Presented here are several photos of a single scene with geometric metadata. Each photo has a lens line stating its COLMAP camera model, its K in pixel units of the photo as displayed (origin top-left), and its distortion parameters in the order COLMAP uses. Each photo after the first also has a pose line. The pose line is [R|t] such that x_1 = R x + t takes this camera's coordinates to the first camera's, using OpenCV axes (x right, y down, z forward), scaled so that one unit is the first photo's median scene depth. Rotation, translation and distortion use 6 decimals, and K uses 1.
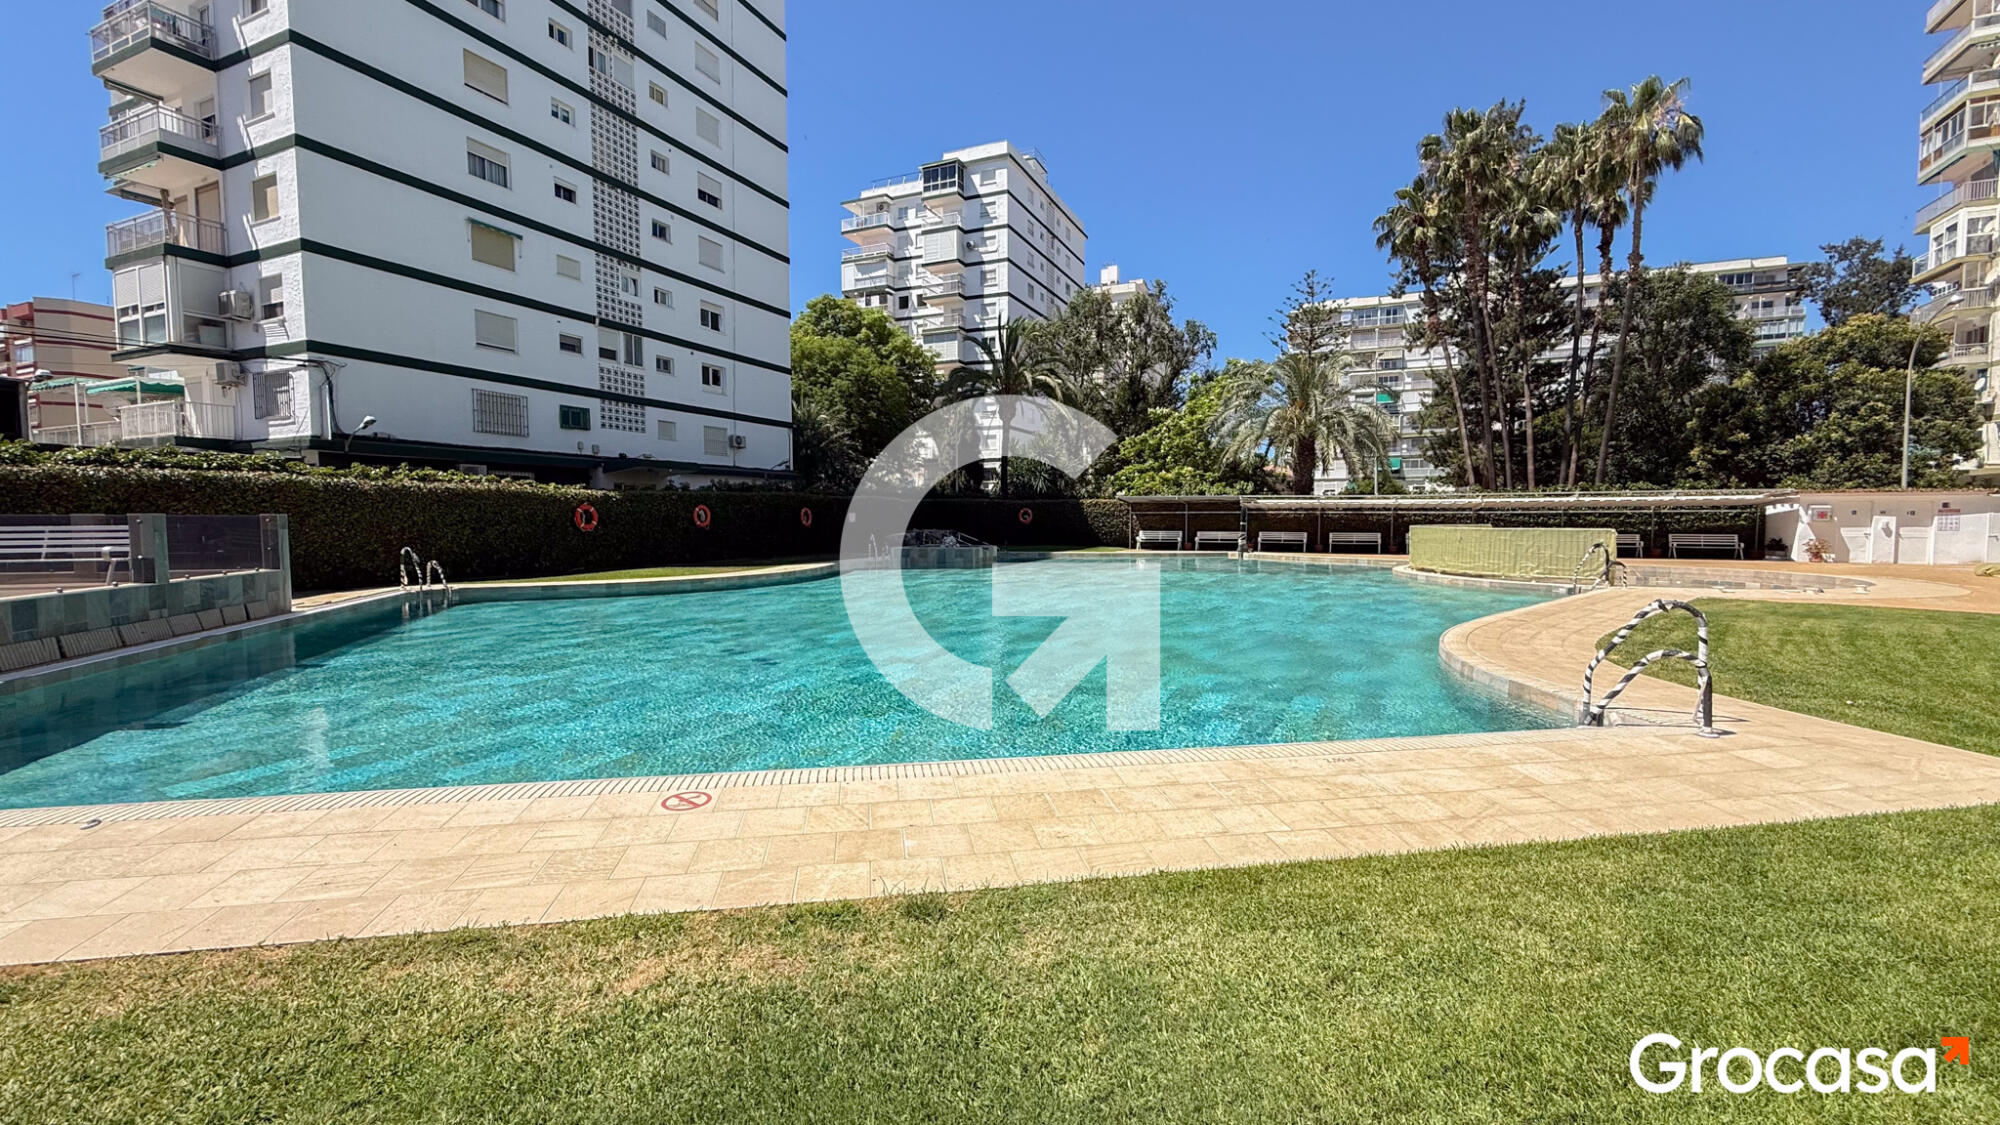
lens RADIAL K [[795.4, 0, 1000.0], [0, 795.4, 562.5], [0, 0, 1]] dist [0.002013, 0.000041]
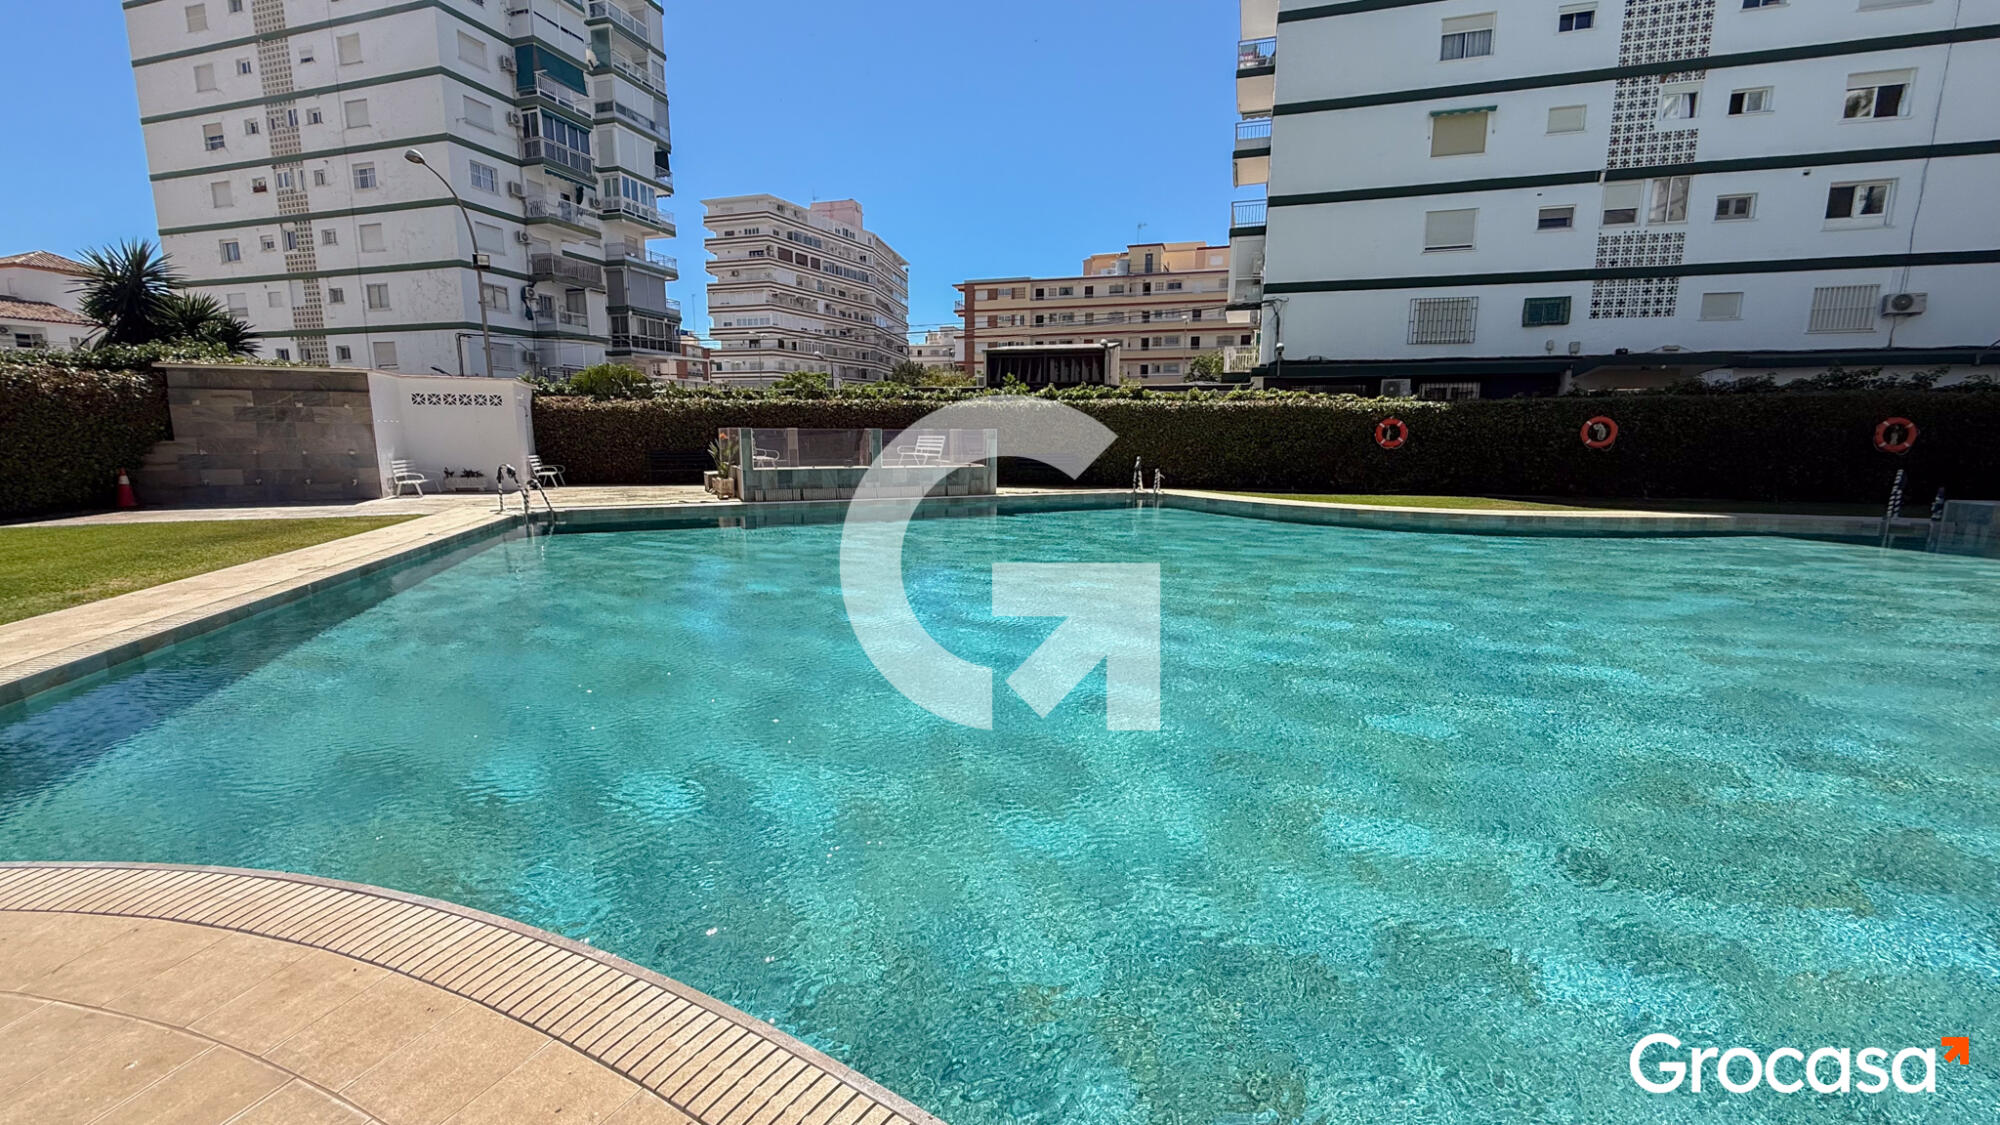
lens RADIAL K [[796.0, 0, 997.4], [0, 796.0, 561.4], [0, 0, 1]] dist [0.000700, -0.000013]
pose [[0.110406, 0.161217, -0.980724, 0.229080], [-0.061260, 0.985984, 0.155185, -0.018179], [0.991997, 0.042946, 0.118735, 0.319257]]
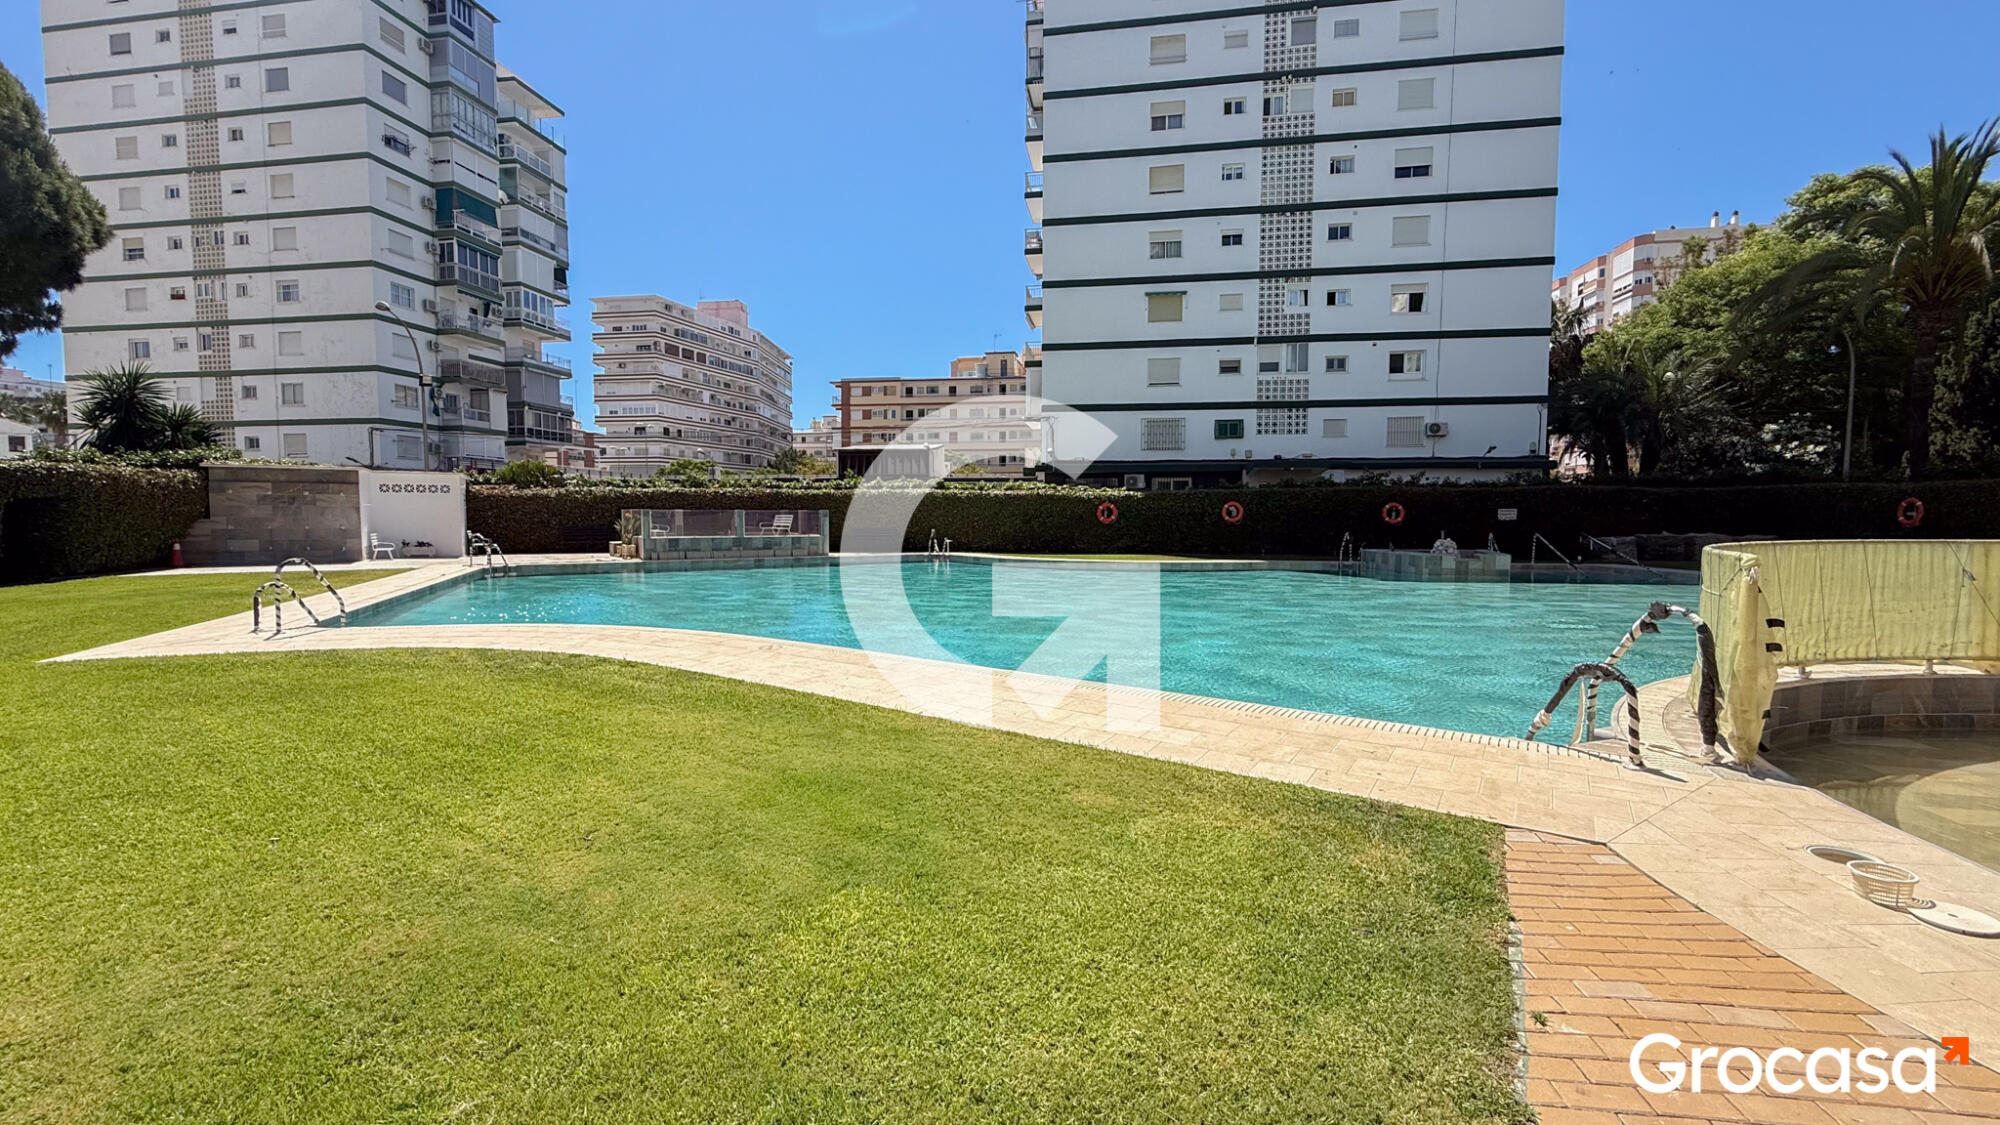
lens RADIAL K [[796.0, 0, 997.4], [0, 796.0, 561.4], [0, 0, 1]] dist [0.000700, -0.000013]
pose [[0.243406, 0.059005, -0.968128, 0.487979], [-0.058625, 0.997218, 0.046038, -0.018466], [0.968151, 0.045550, 0.246188, 0.351352]]
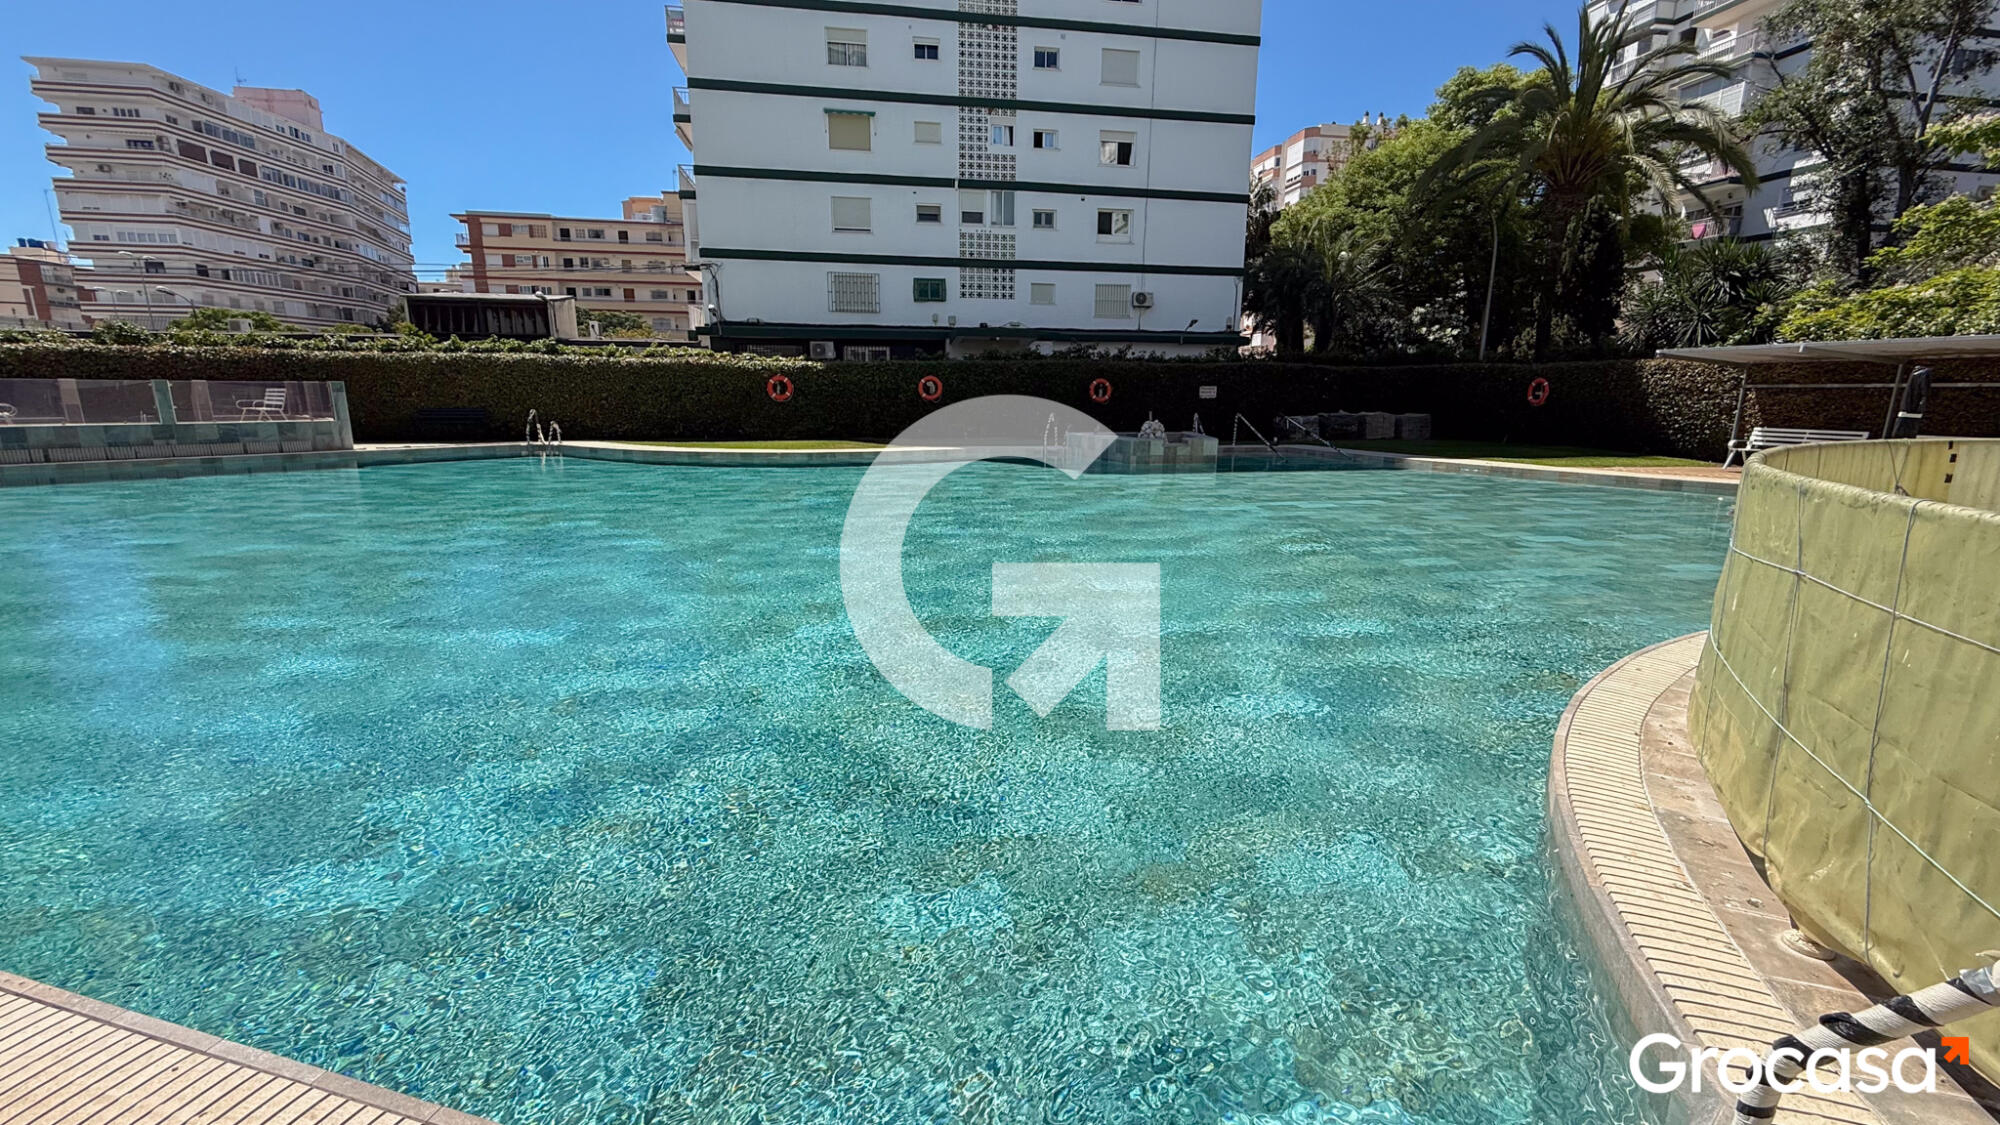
lens RADIAL K [[796.0, 0, 997.4], [0, 796.0, 561.4], [0, 0, 1]] dist [0.000700, -0.000013]
pose [[0.548263, 0.180263, -0.816647, 0.371894], [-0.056334, 0.982236, 0.178995, -0.025017], [0.834406, -0.052132, 0.548679, 0.450517]]
